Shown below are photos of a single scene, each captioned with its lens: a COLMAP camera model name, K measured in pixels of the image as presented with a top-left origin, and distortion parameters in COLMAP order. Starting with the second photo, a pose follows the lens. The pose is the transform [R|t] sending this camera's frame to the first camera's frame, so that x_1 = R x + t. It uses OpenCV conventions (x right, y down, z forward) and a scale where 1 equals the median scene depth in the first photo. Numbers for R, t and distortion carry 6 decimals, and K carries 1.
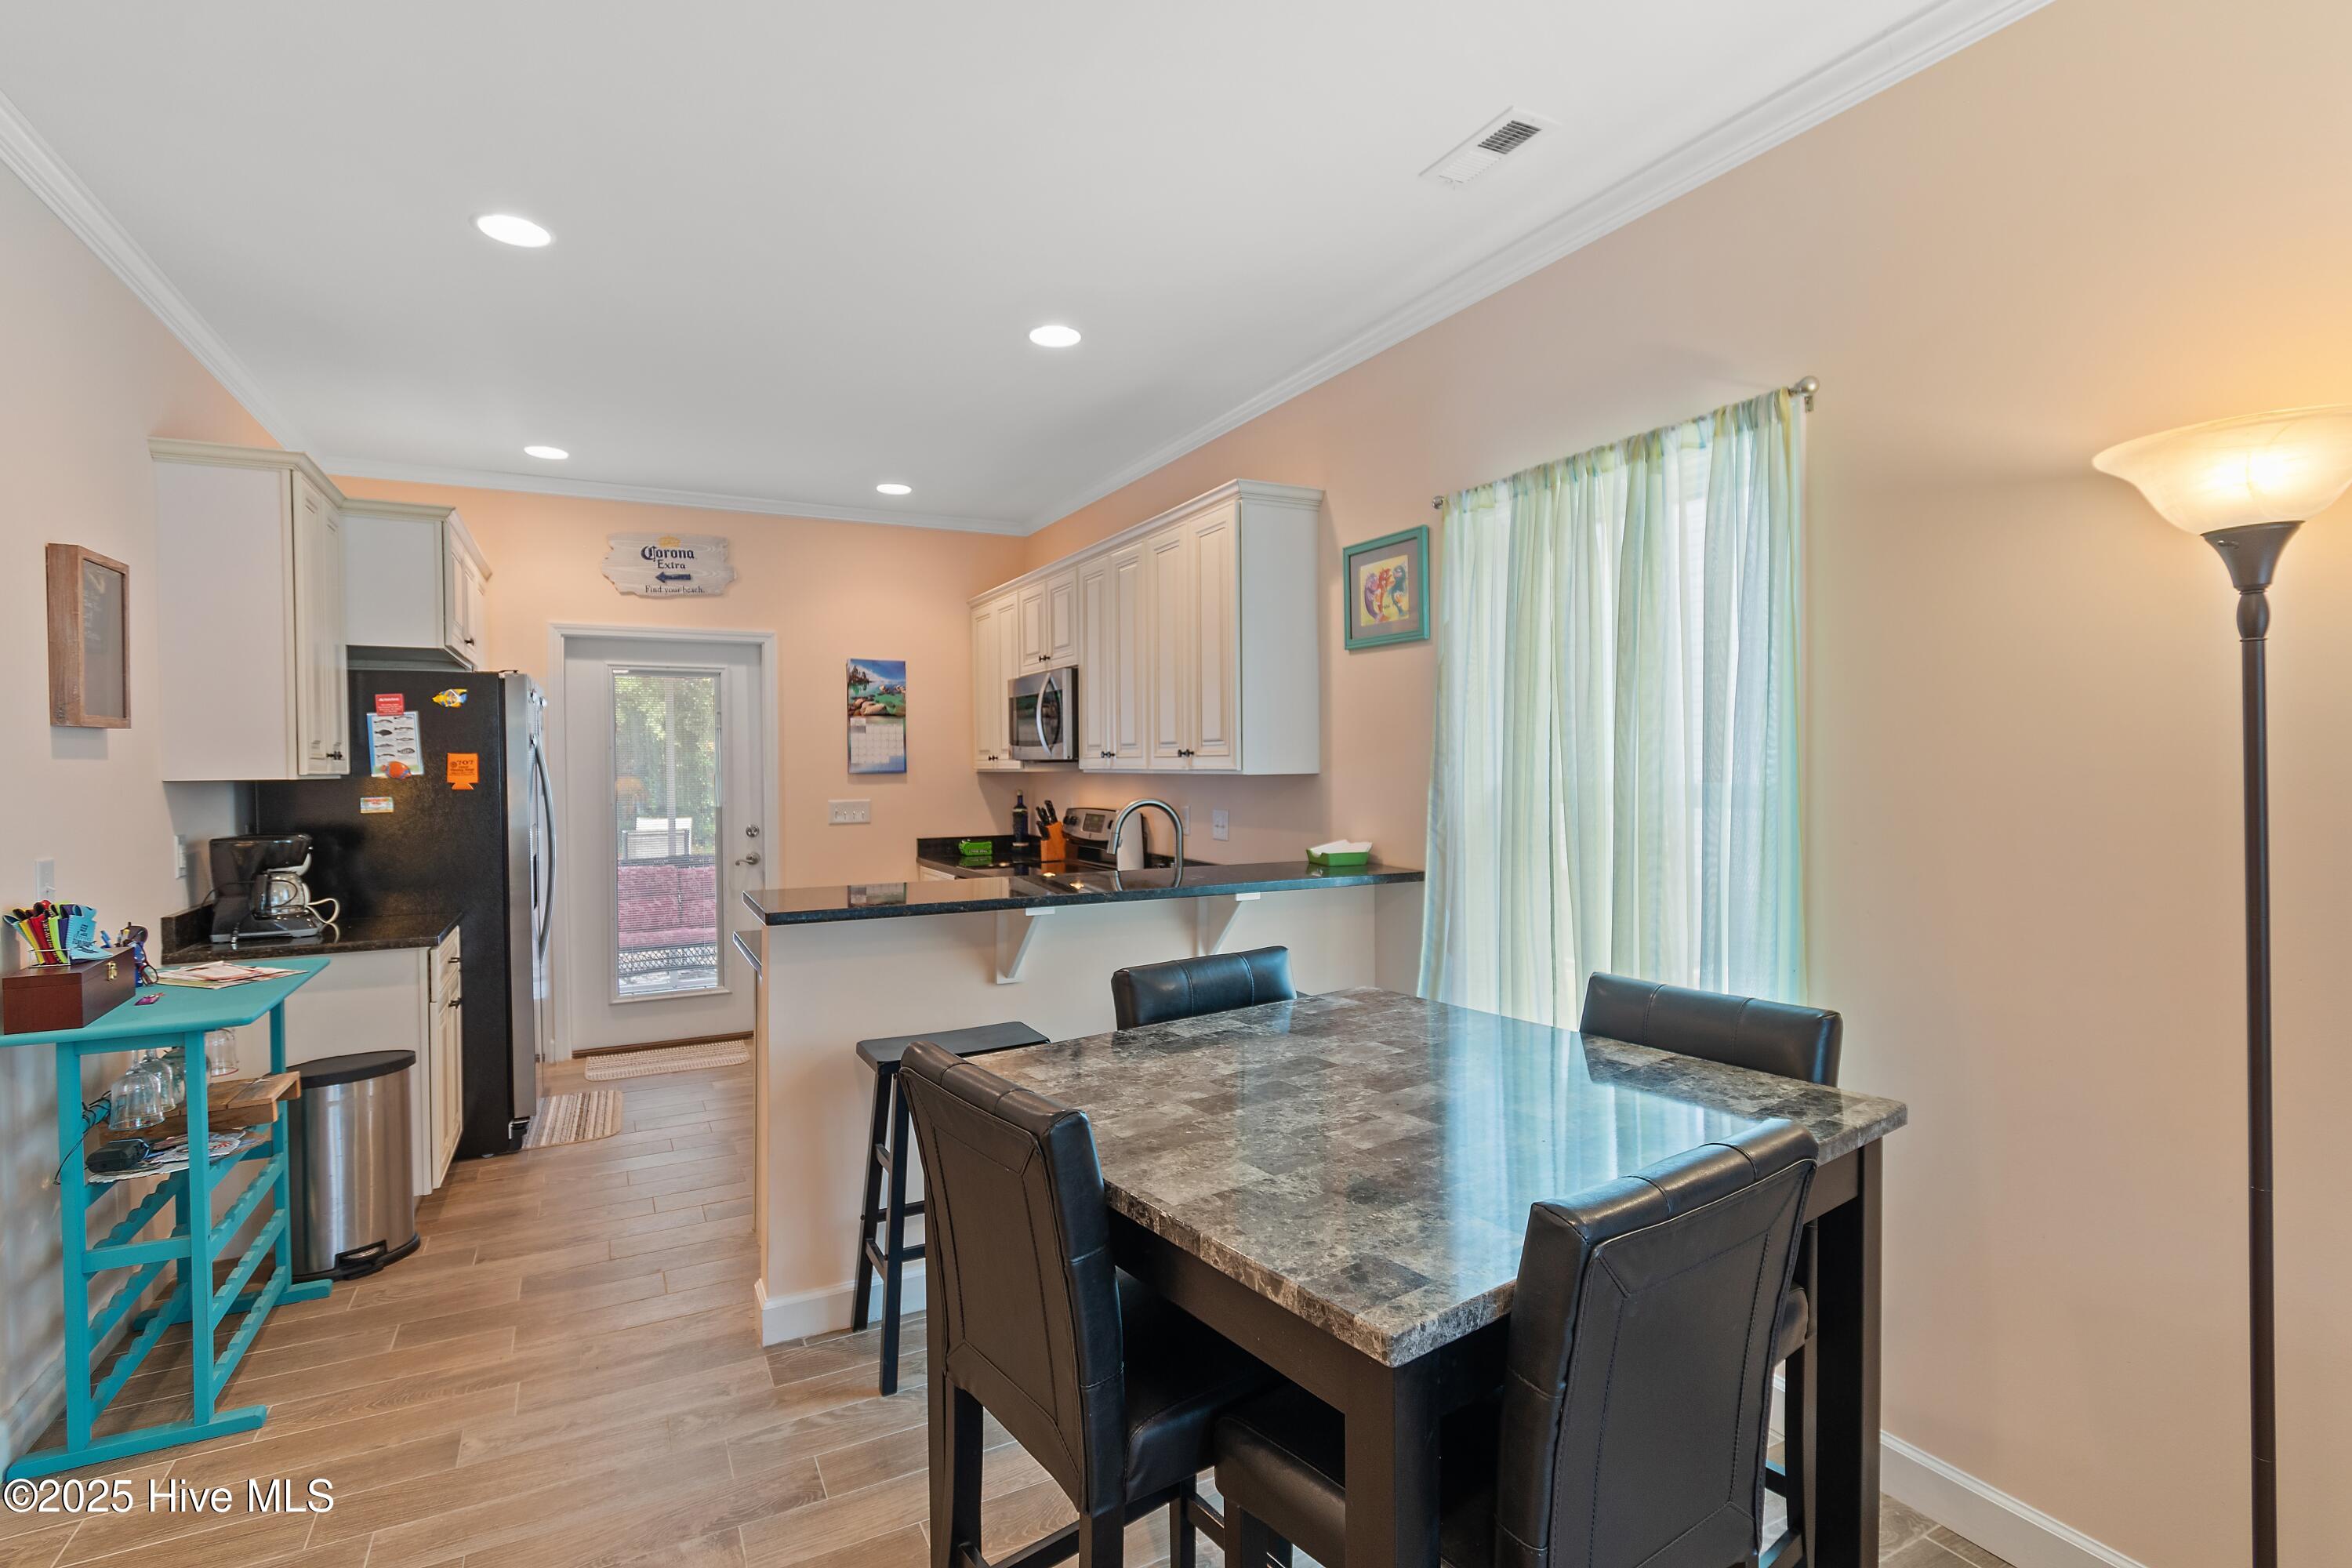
lens RADIAL K [[1120.9, 0, 1189.5], [0, 1120.9, 775.7], [0, 0, 1]] dist [-0.005829, -0.002150]
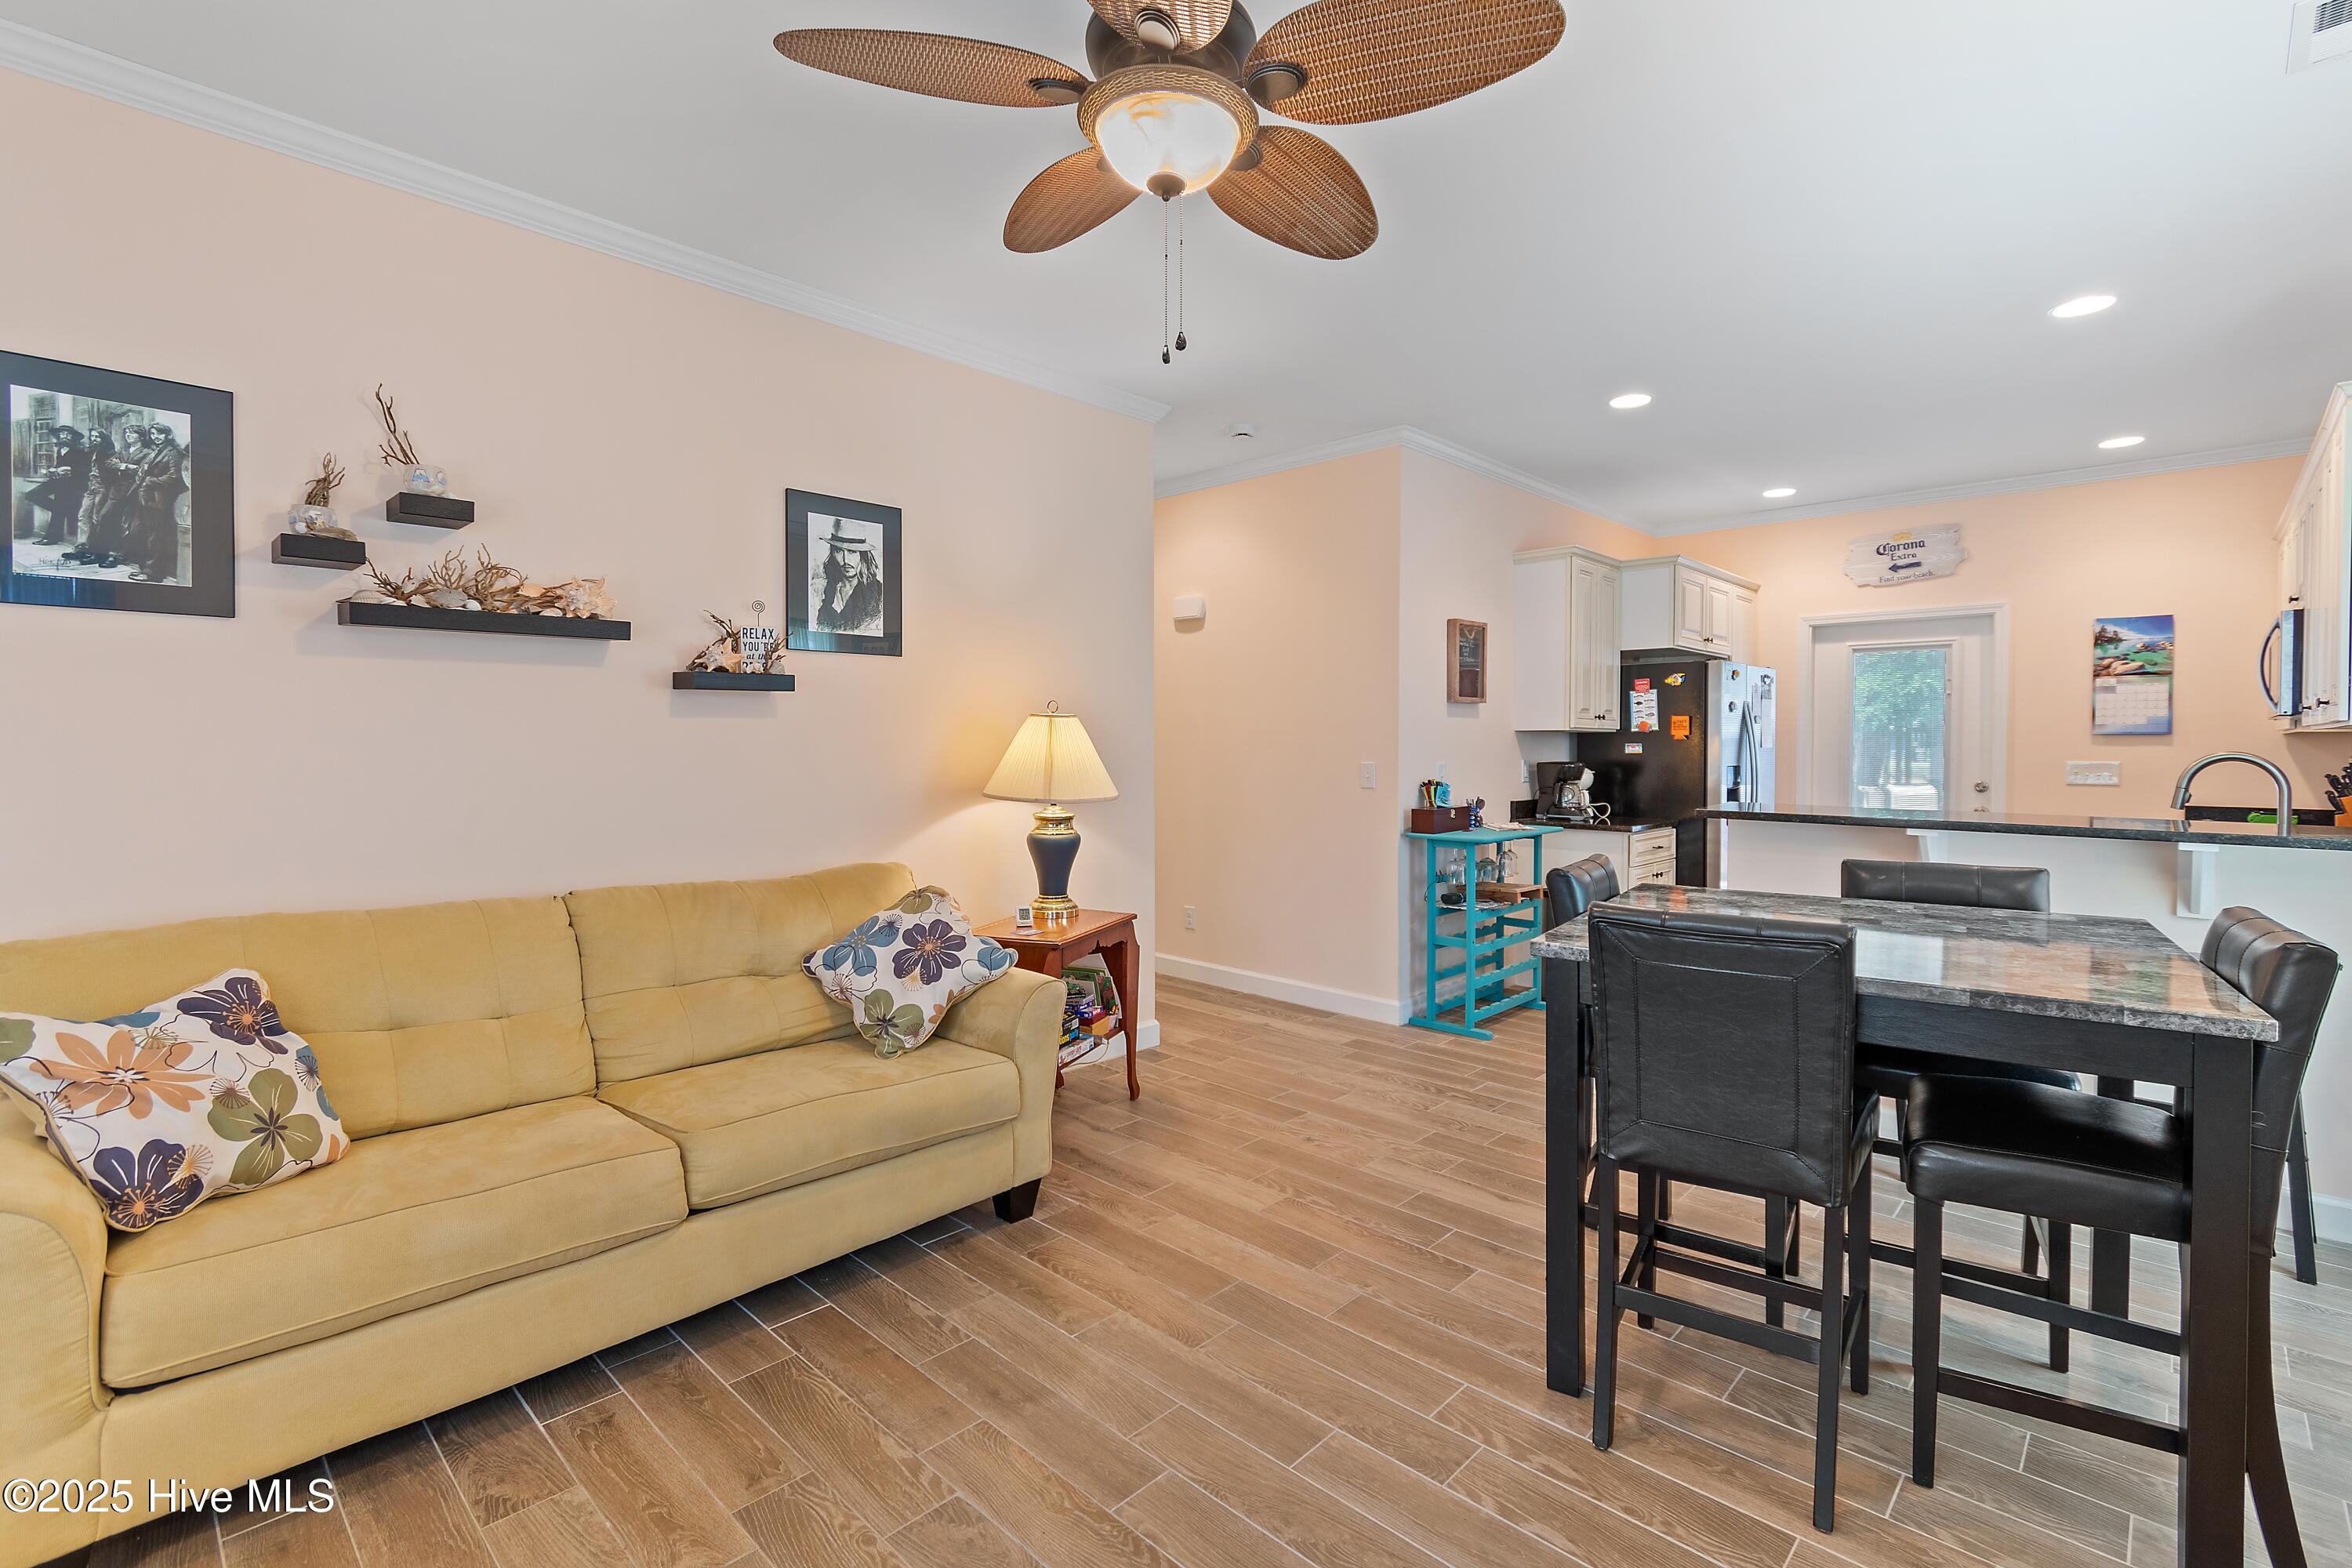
lens RADIAL K [[1039.1, 0, 1176.6], [0, 1039.1, 772.2], [0, 0, 1]] dist [-0.001308, 0.000509]
pose [[0.306363, 0.036345, -0.951221, 0.495029], [-0.016471, 0.999324, 0.032878, 0.022190], [0.951772, 0.005595, 0.306755, -0.089497]]
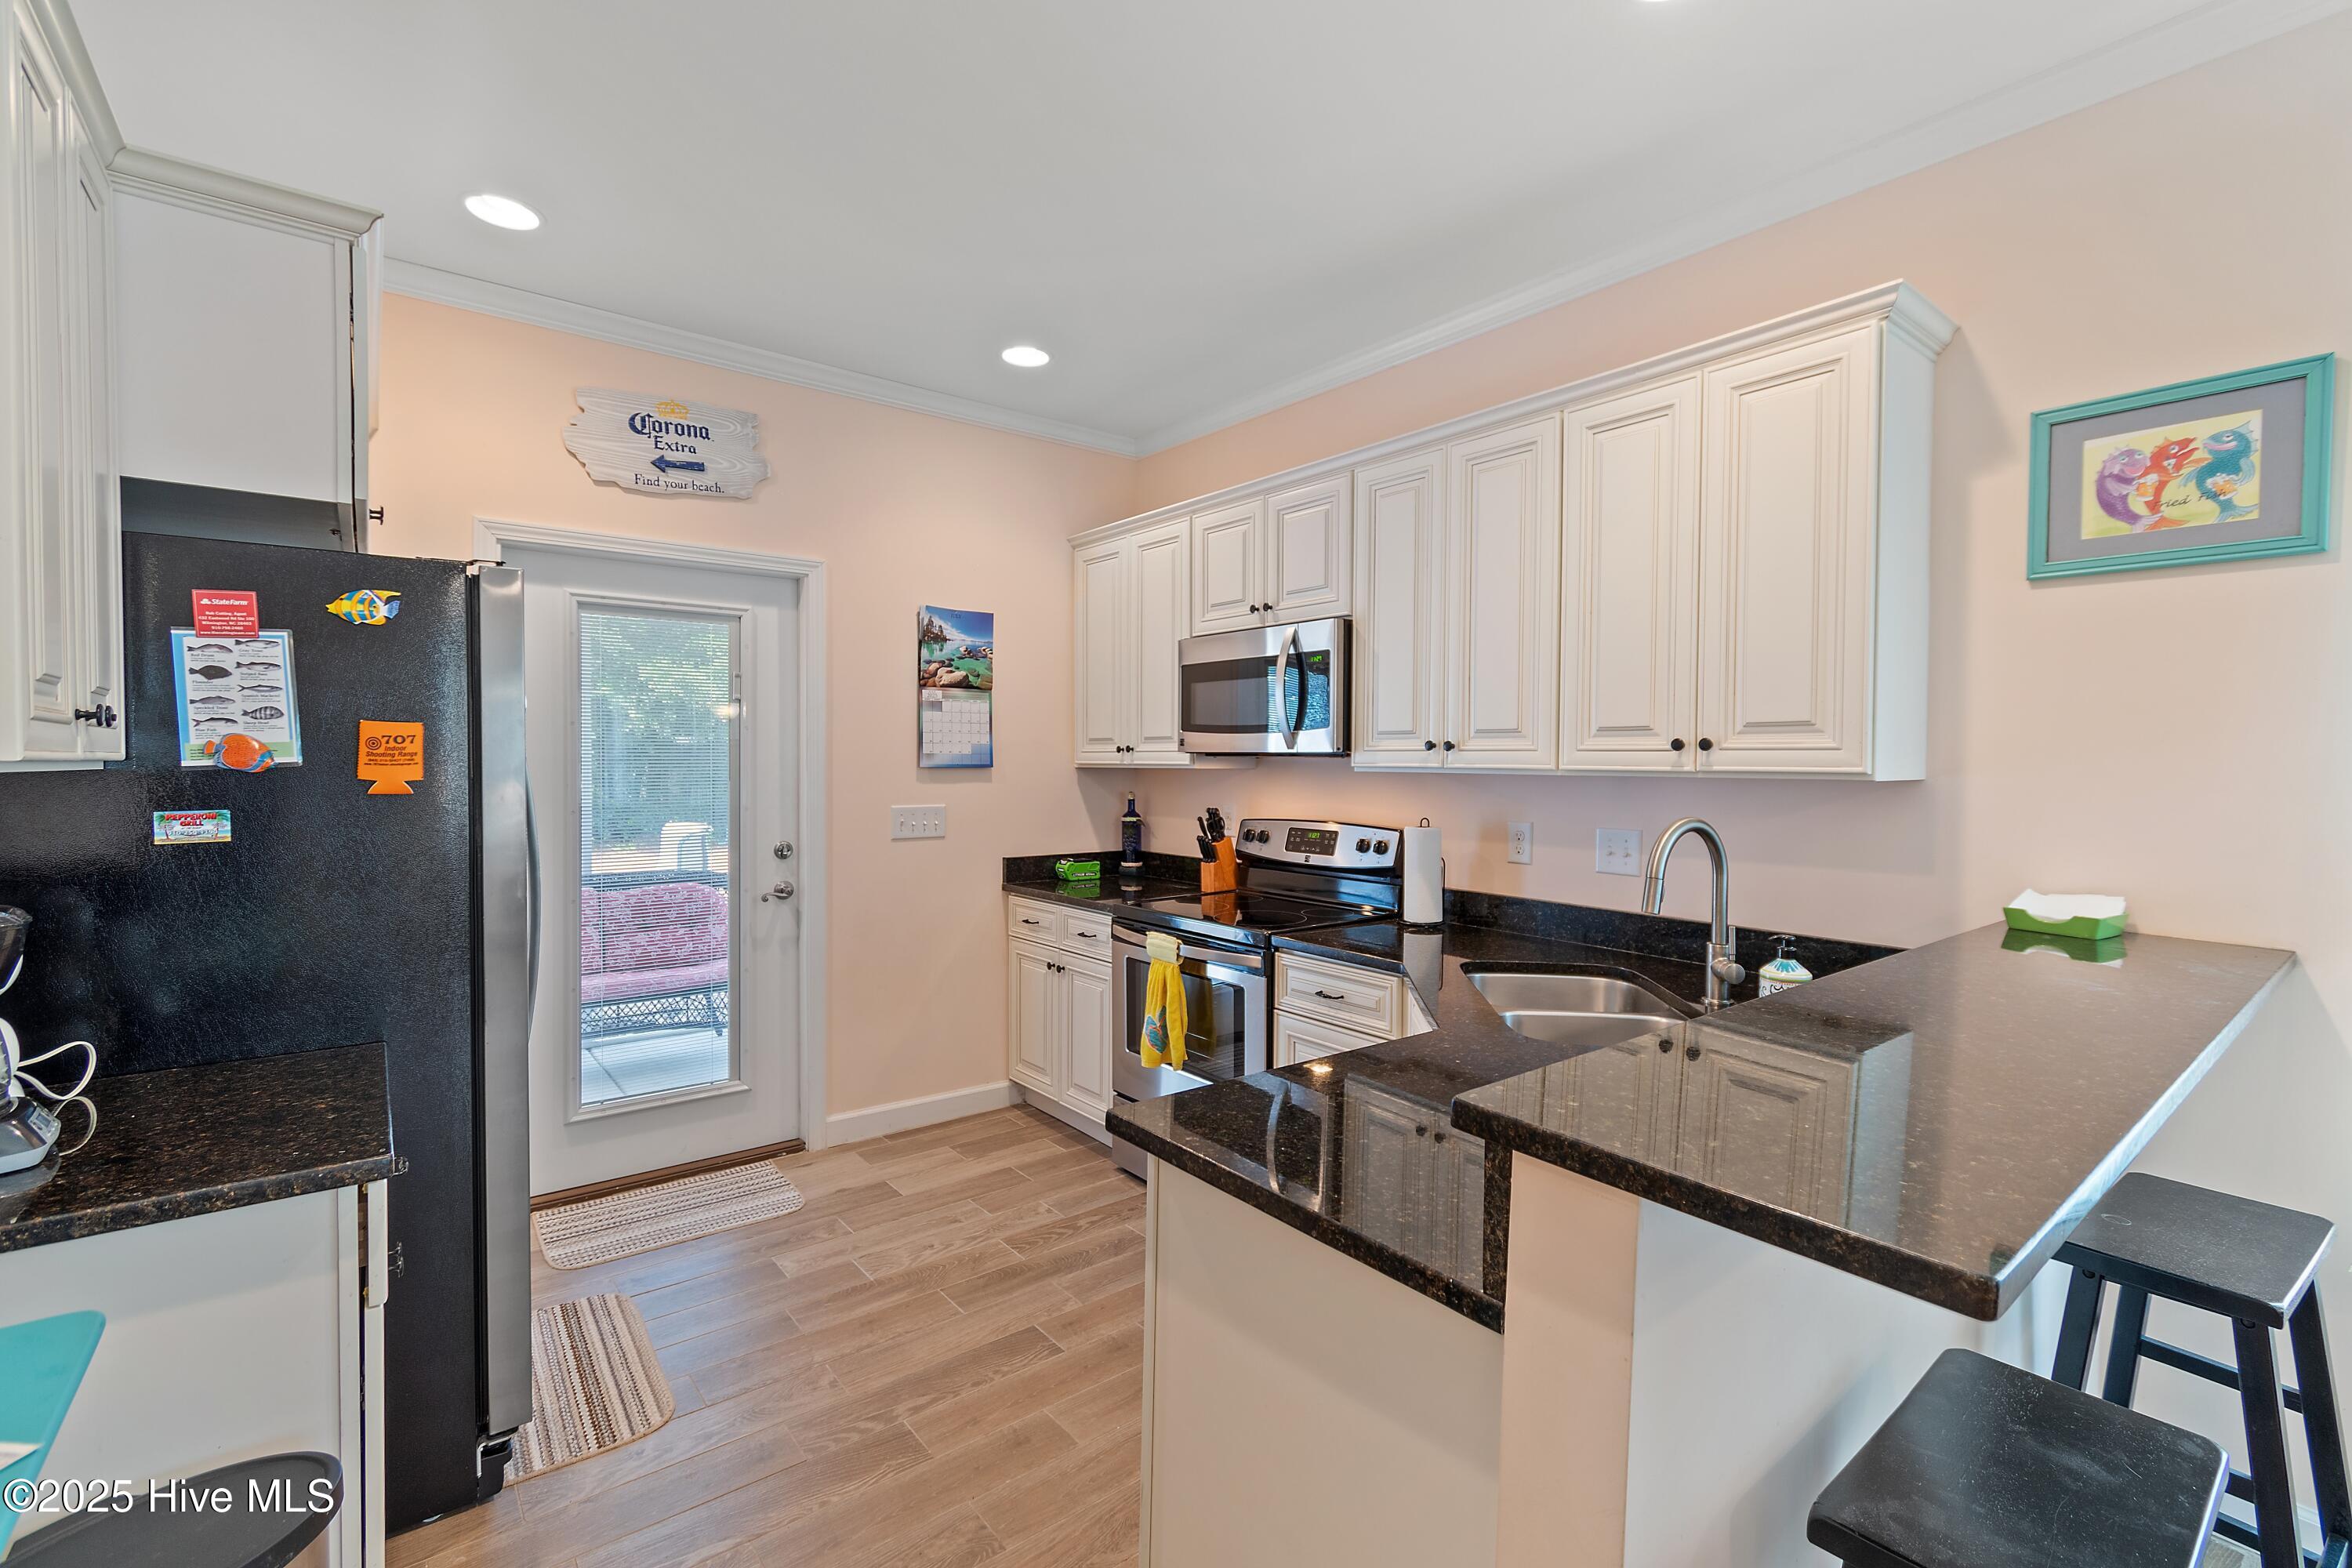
lens RADIAL K [[1039.1, 0, 1181.7], [0, 1039.1, 773.8], [0, 0, 1]] dist [-0.001308, 0.000509]
pose [[0.983066, 0.011068, 0.182918, -0.394493], [-0.011388, 0.999935, 0.000702, -0.000835], [-0.182898, -0.002773, 0.983128, 0.490213]]
